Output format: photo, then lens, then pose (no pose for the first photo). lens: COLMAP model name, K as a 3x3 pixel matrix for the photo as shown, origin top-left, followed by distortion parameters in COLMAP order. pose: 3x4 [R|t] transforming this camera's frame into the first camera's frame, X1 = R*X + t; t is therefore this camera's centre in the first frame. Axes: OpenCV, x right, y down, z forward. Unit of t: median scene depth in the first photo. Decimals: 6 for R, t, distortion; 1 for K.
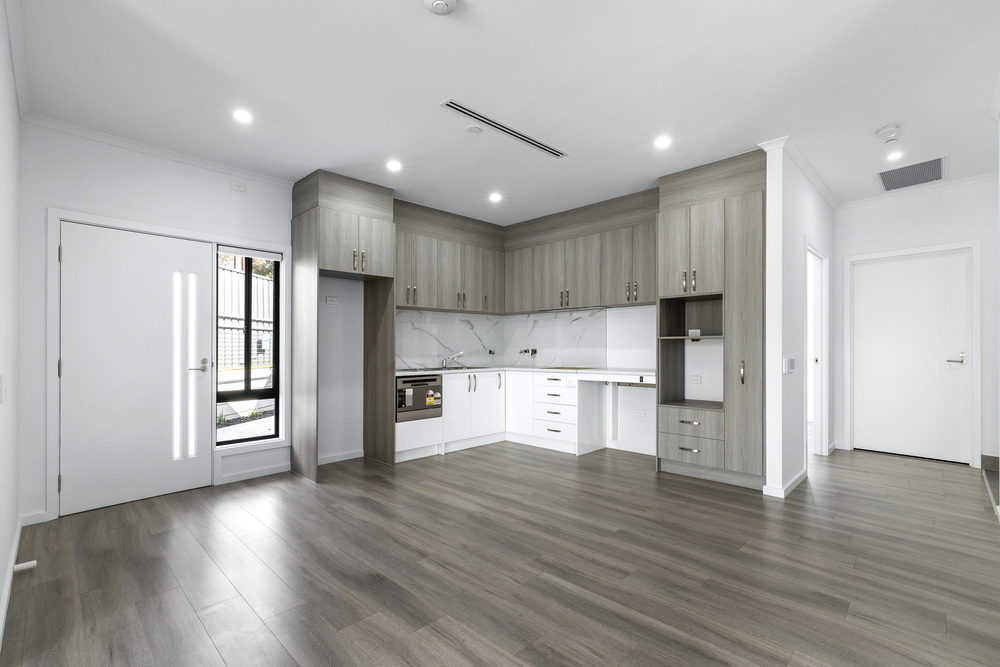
lens RADIAL K [[448.2, 0, 526.5], [0, 448.2, 351.1], [0, 0, 1]] dist [0.018234, 0.000123]
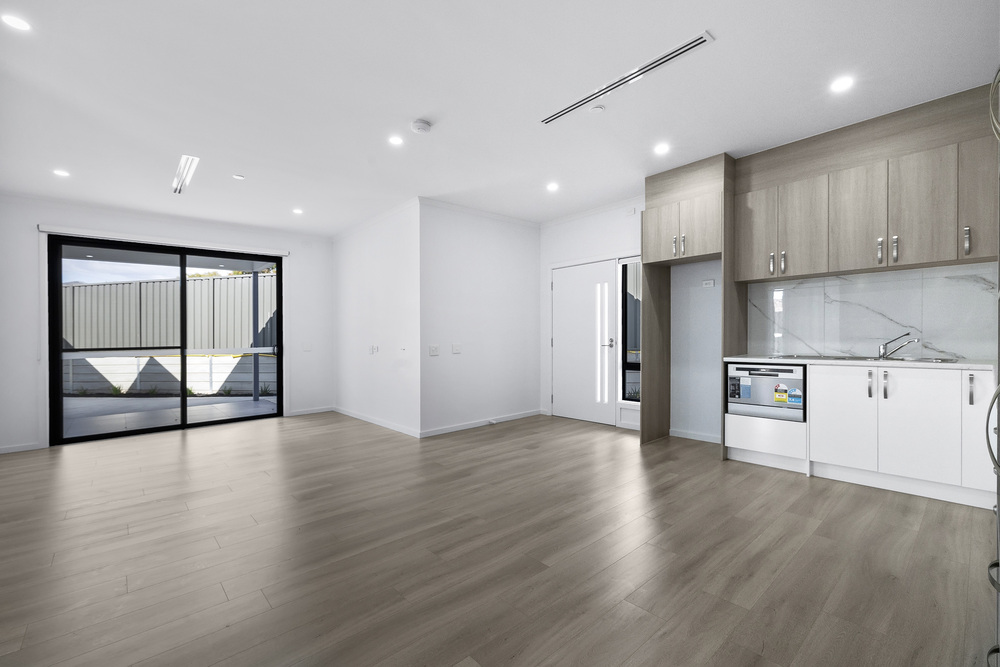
lens RADIAL K [[438.8, 0, 500.0], [0, 438.8, 333.5], [0, 0, 1]] dist [0.000425, 0.000012]
pose [[-0.081279, 0.003768, -0.996684, 0.682169], [0.011254, 0.999933, 0.002863, -0.007917], [0.996628, -0.010984, -0.081316, 0.689264]]
